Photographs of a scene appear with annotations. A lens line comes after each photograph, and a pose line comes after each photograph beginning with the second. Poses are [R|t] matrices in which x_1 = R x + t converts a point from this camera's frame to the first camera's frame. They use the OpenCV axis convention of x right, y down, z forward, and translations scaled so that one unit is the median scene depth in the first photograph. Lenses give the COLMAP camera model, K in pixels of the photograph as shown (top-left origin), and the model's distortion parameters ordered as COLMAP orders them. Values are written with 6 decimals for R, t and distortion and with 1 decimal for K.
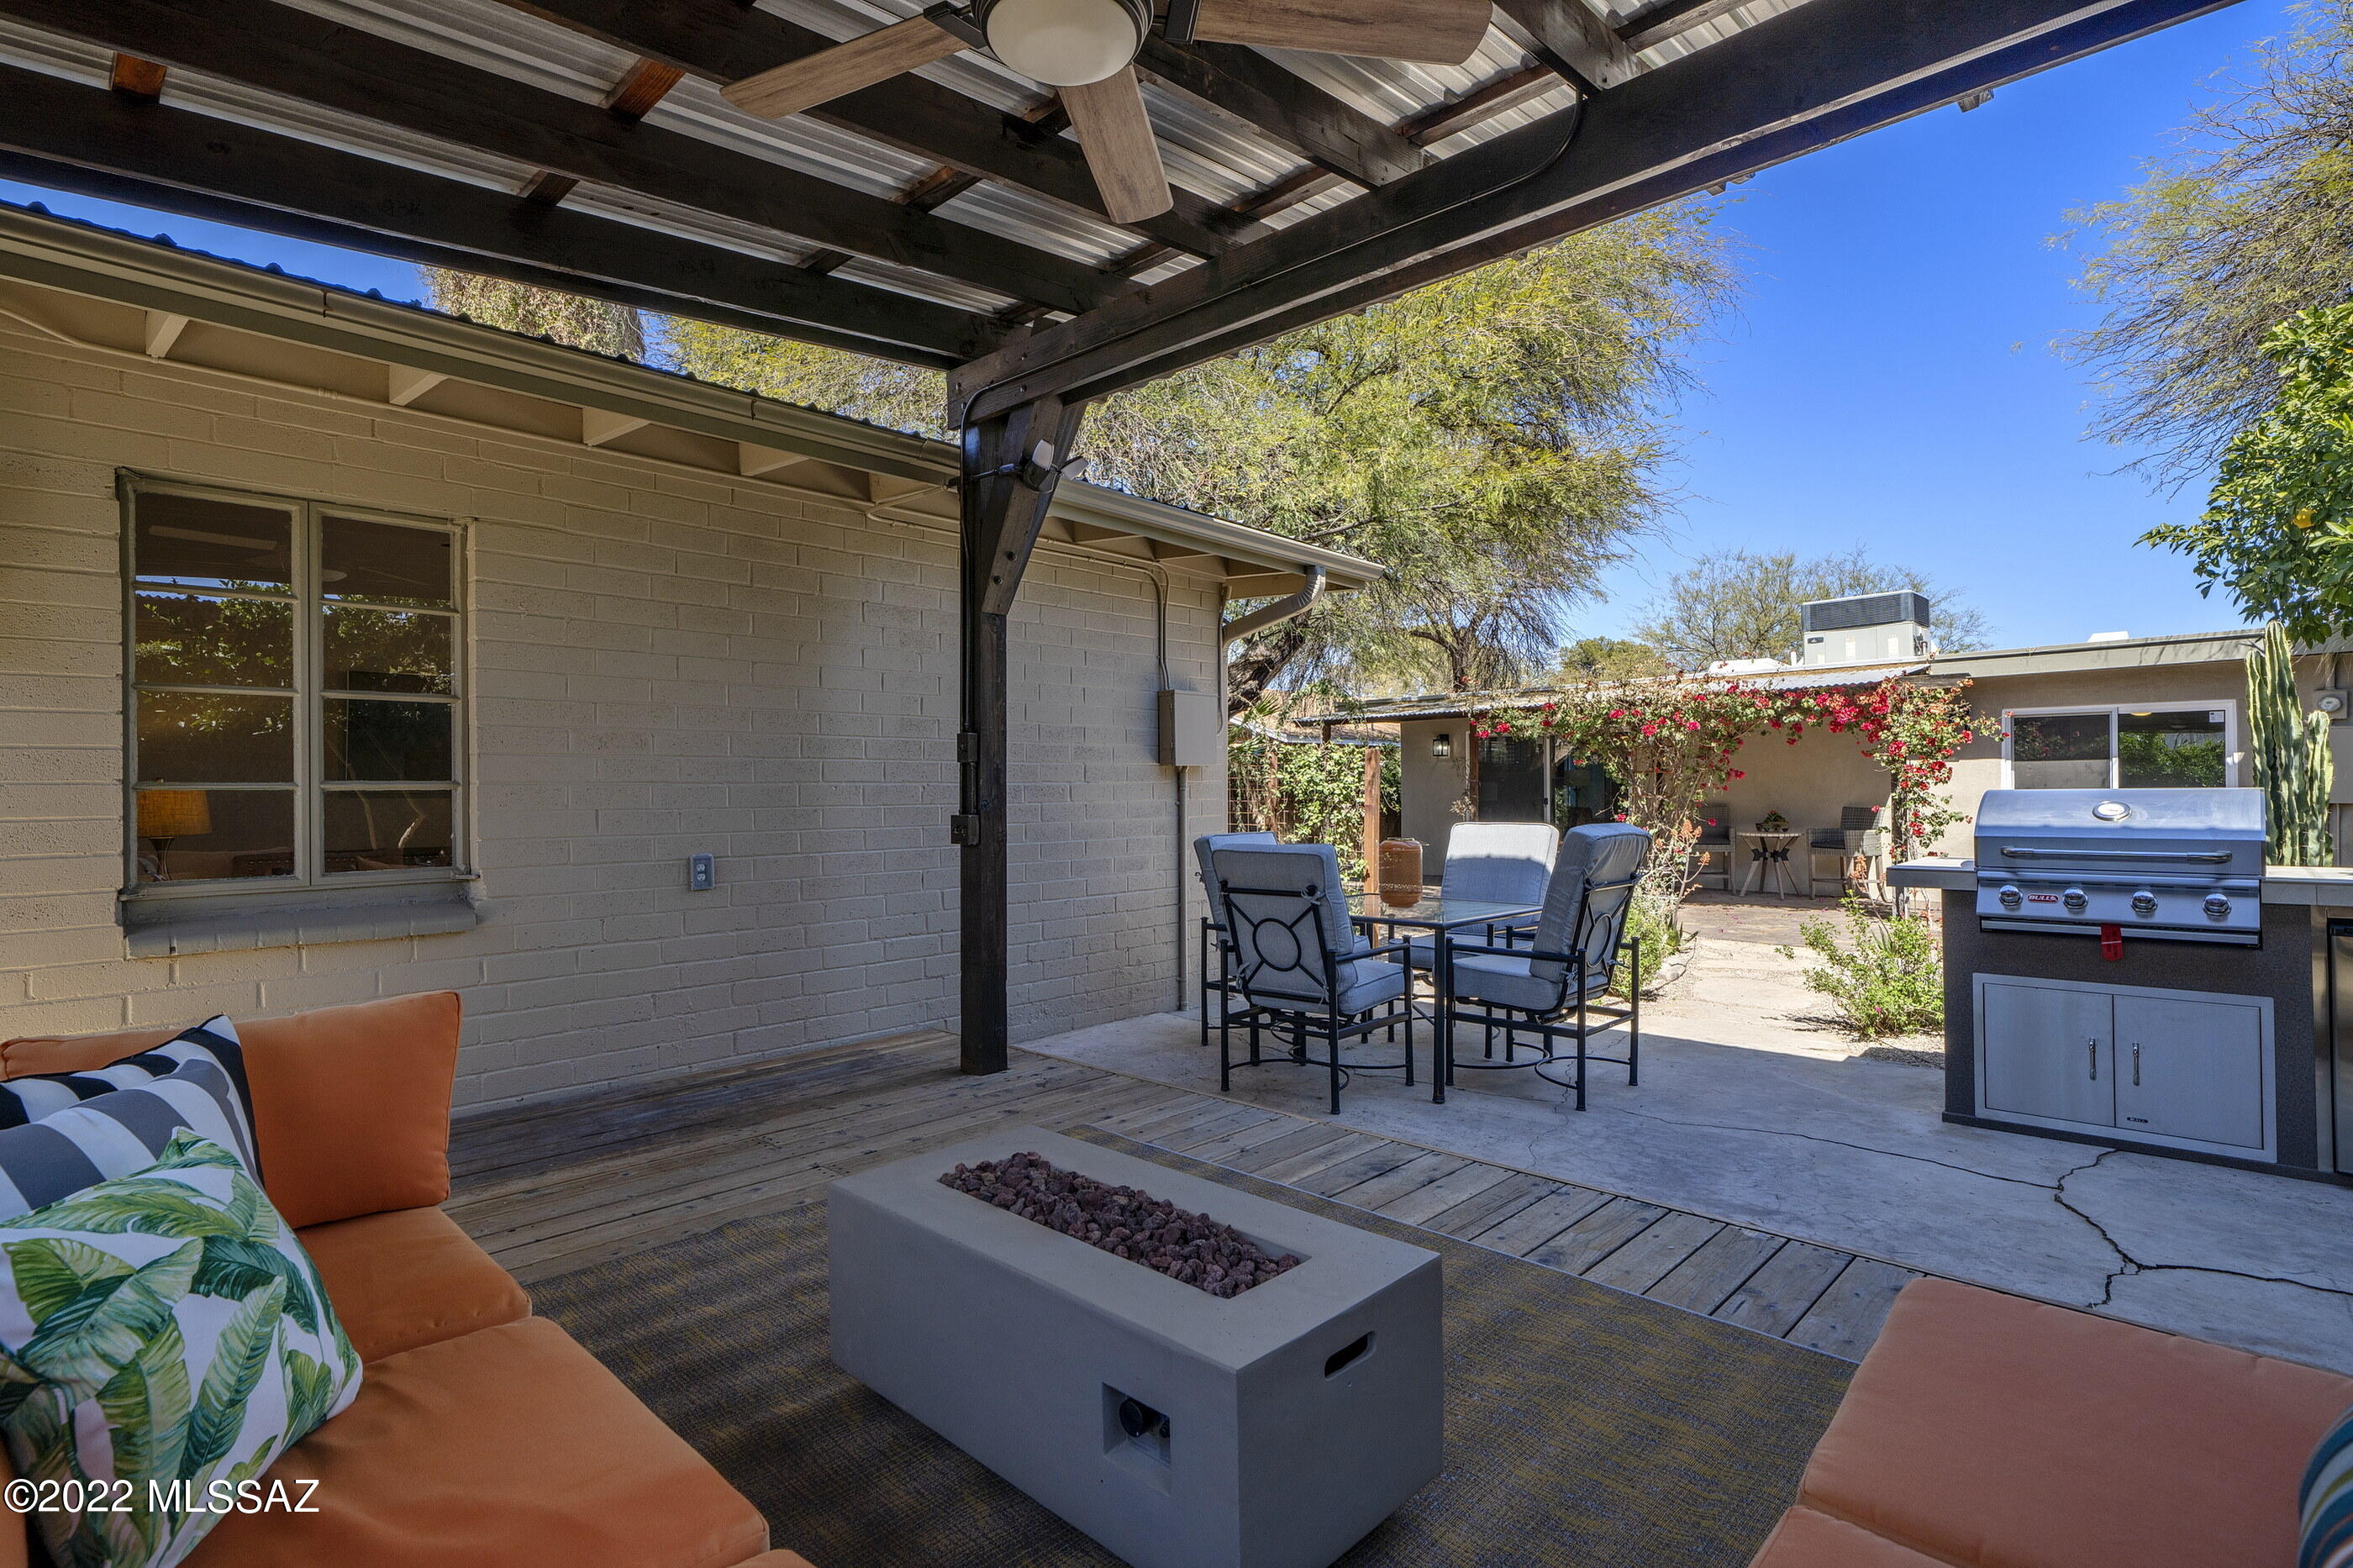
lens RADIAL K [[1135.4, 0, 1176.5], [0, 1135.4, 784.0], [0, 0, 1]] dist [0.002748, 0.000186]
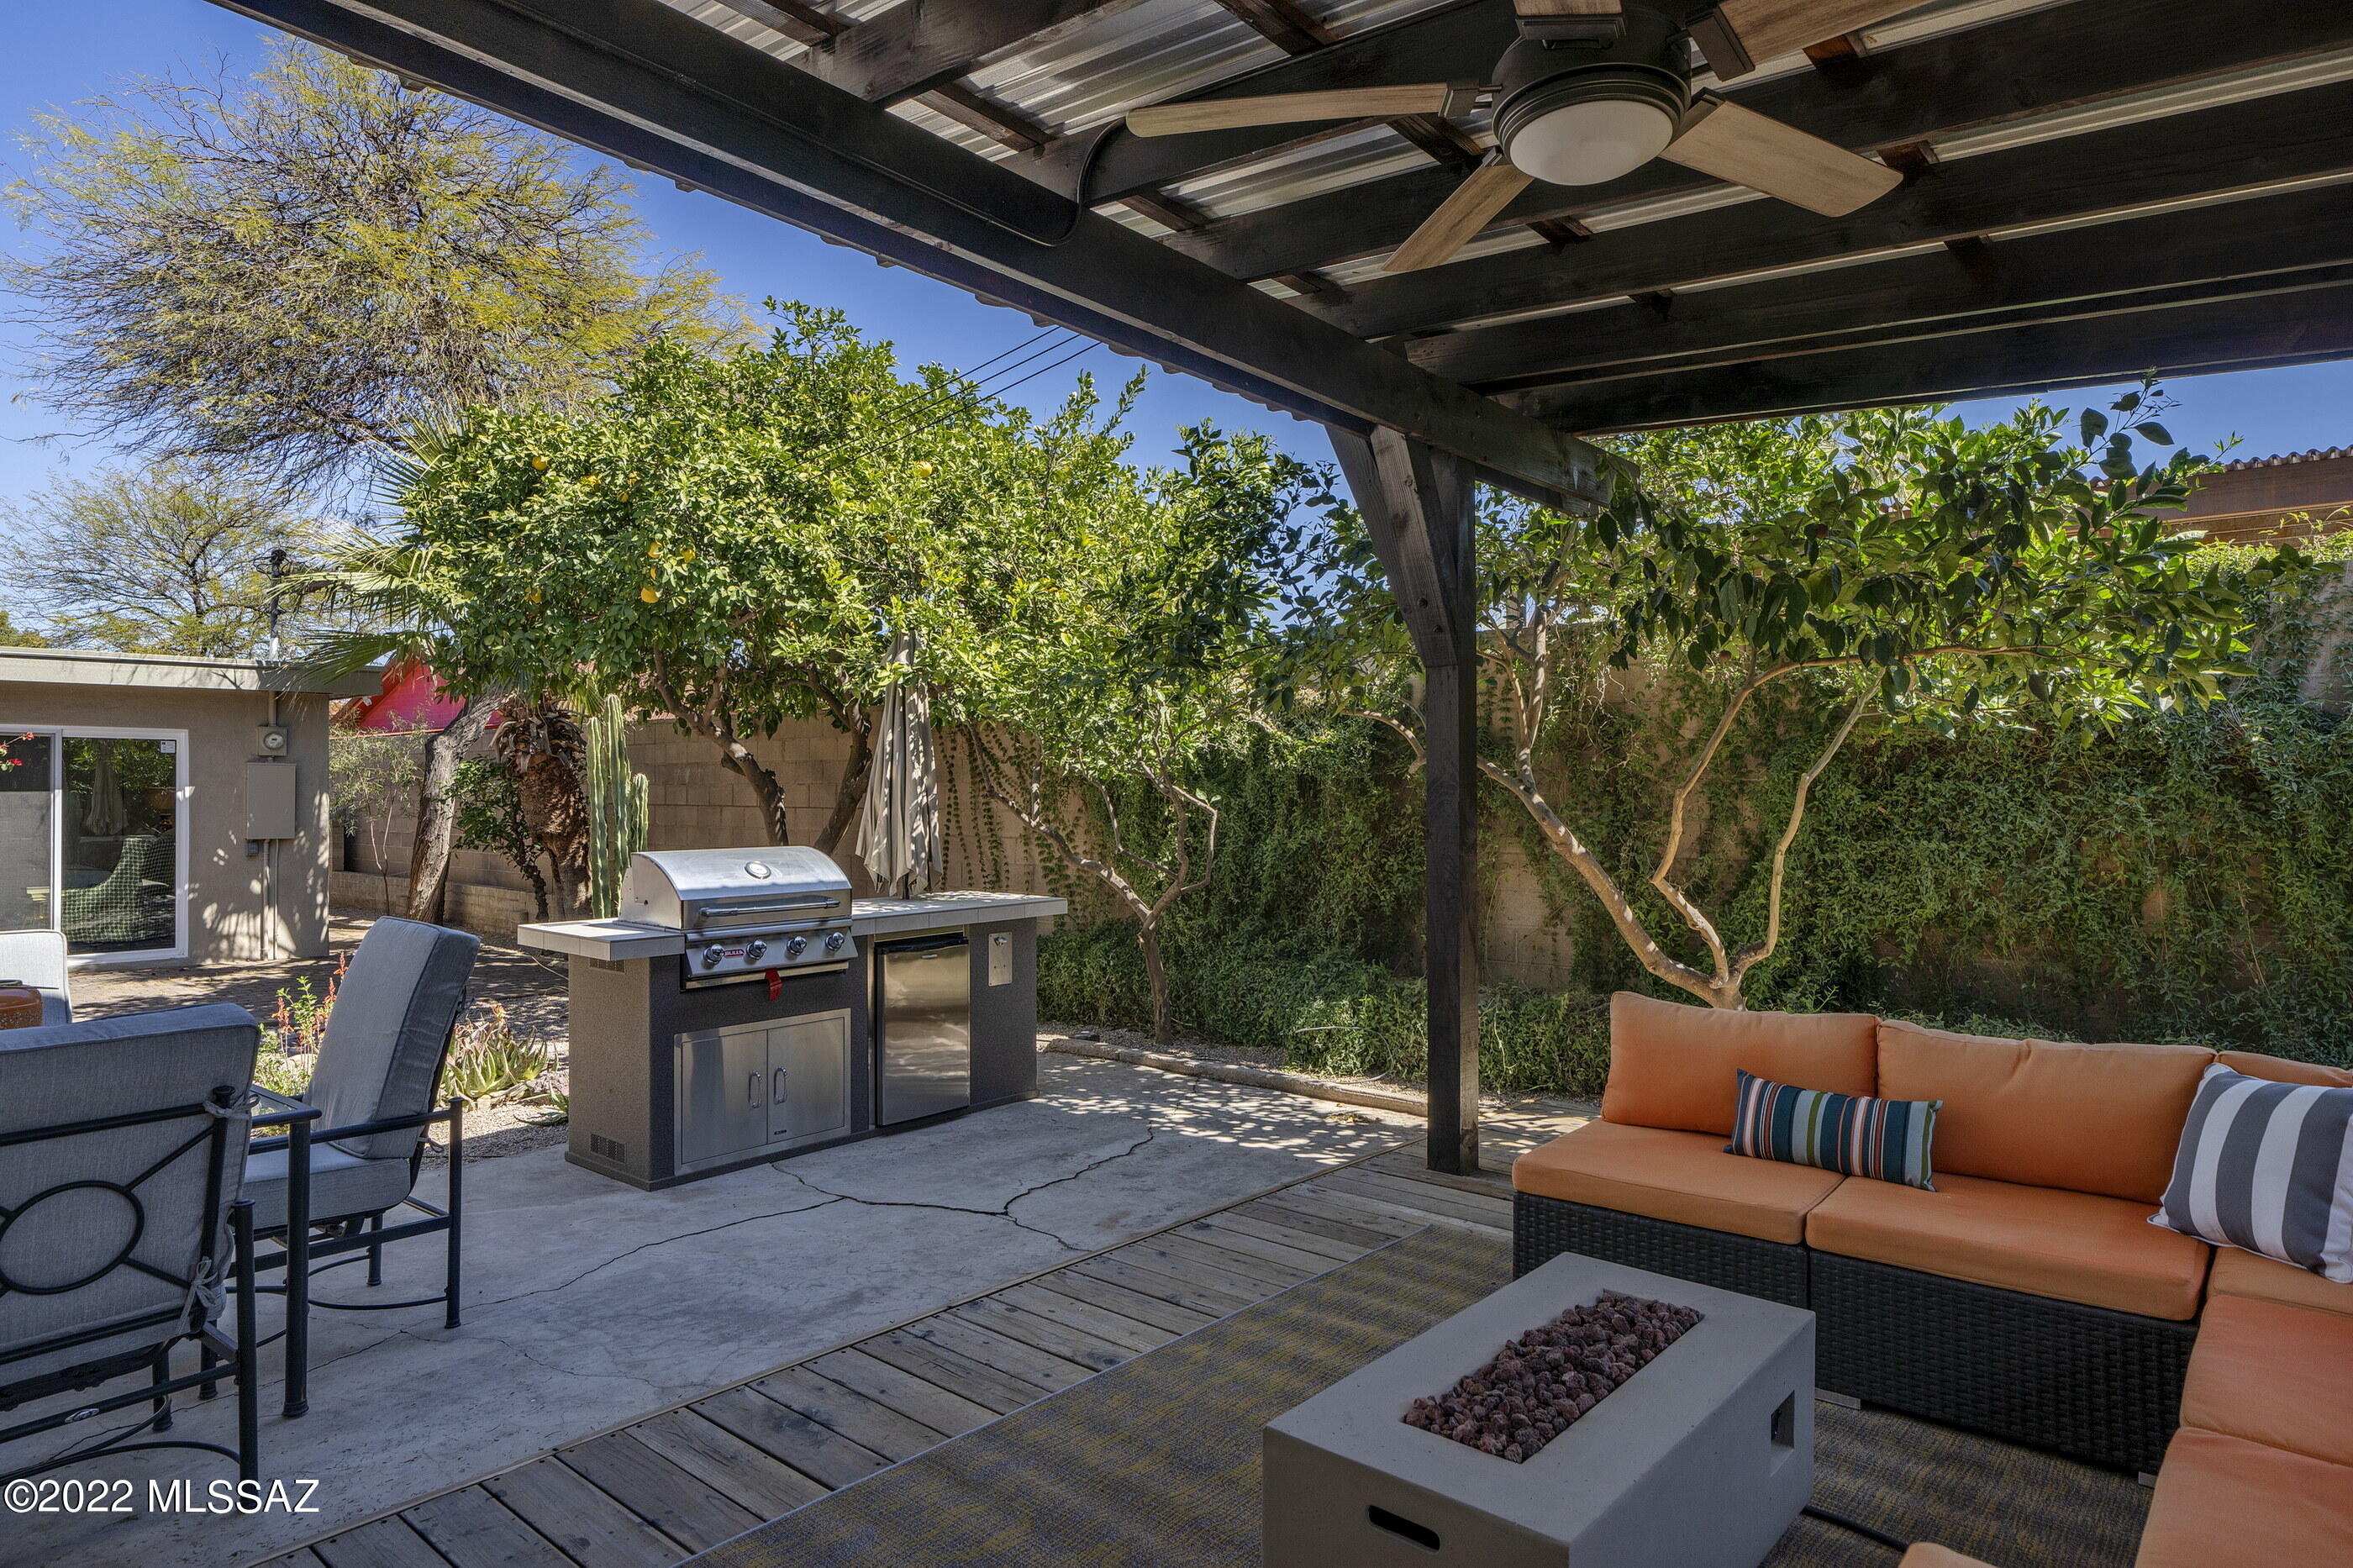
lens RADIAL K [[1347.5, 0, 1176.5], [0, 1347.5, 784.0], [0, 0, 1]] dist [-0.002557, 0.001194]
pose [[-0.050502, 0.014524, 0.998618, -0.590448], [-0.004699, 0.999880, -0.014780, -0.047760], [-0.998713, -0.005439, -0.050428, 0.684022]]
